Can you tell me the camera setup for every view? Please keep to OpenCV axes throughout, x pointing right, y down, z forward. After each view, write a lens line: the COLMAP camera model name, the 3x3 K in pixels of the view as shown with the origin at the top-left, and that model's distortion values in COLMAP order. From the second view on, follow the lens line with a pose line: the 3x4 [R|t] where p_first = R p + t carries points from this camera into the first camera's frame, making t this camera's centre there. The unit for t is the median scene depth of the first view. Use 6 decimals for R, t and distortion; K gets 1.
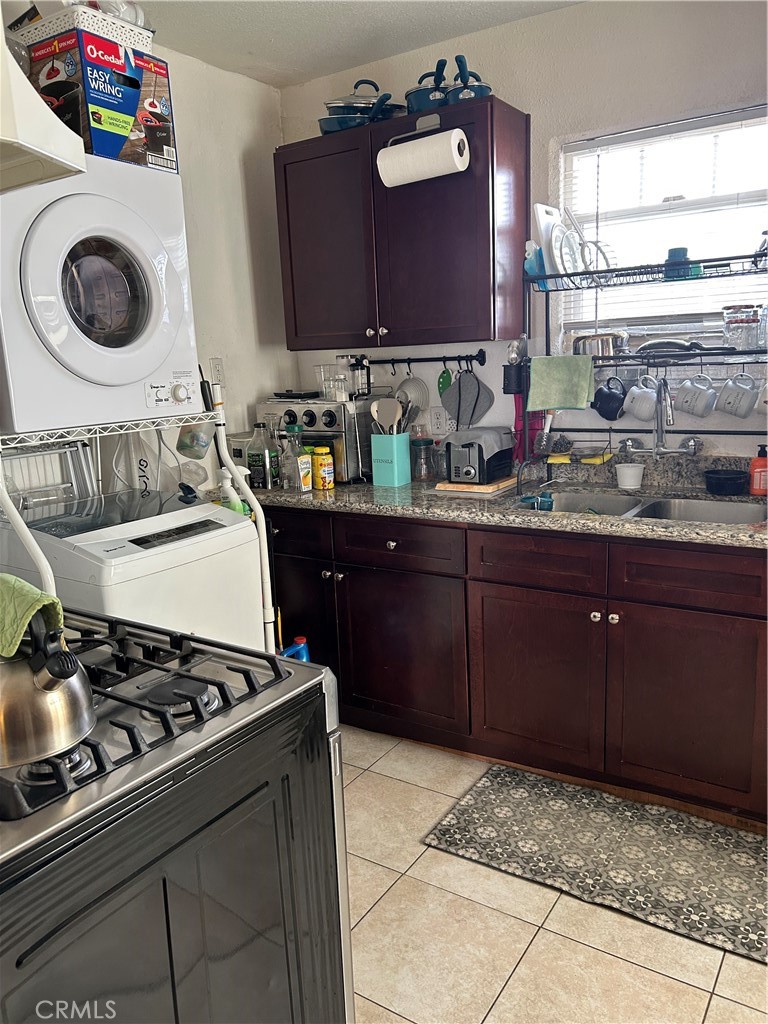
lens RADIAL K [[773.4, 0, 385.6], [0, 773.4, 512.9], [0, 0, 1]] dist [0.011896, -0.004927]
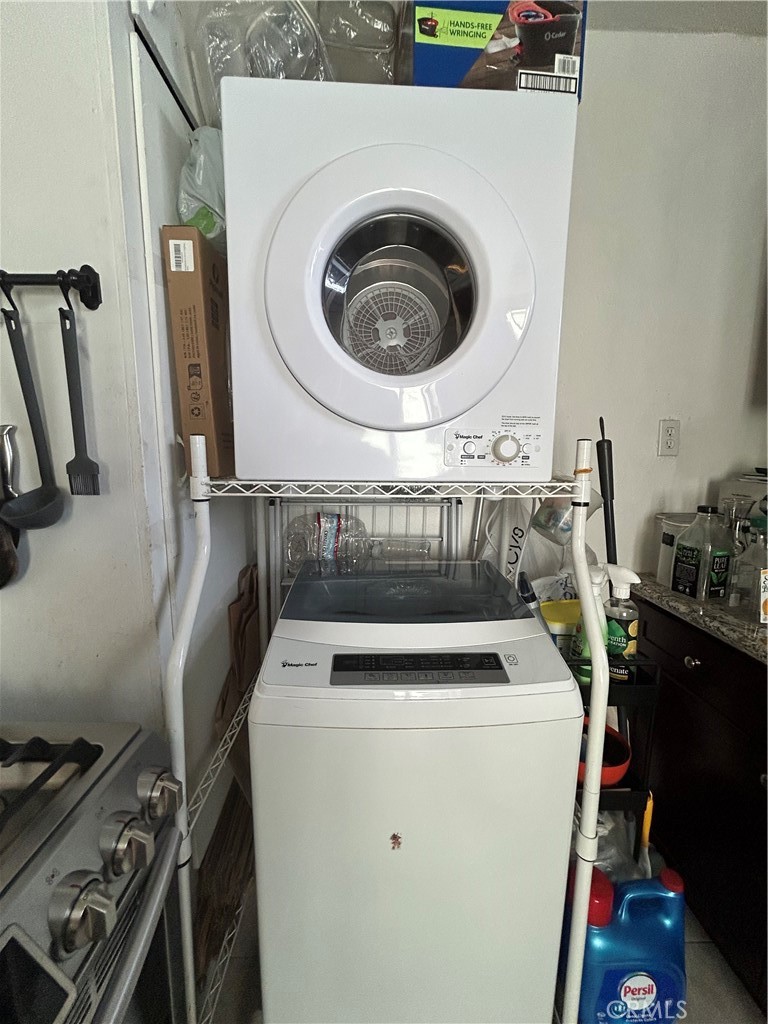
lens RADIAL K [[413.0, 0, 382.4], [0, 413.0, 513.7], [0, 0, 1]] dist [0.001338, -0.000050]
pose [[0.573800, 0.166869, -0.801816, -0.037256], [-0.190726, 0.979332, 0.067324, -0.106371], [0.796478, 0.114297, 0.593767, 0.730249]]
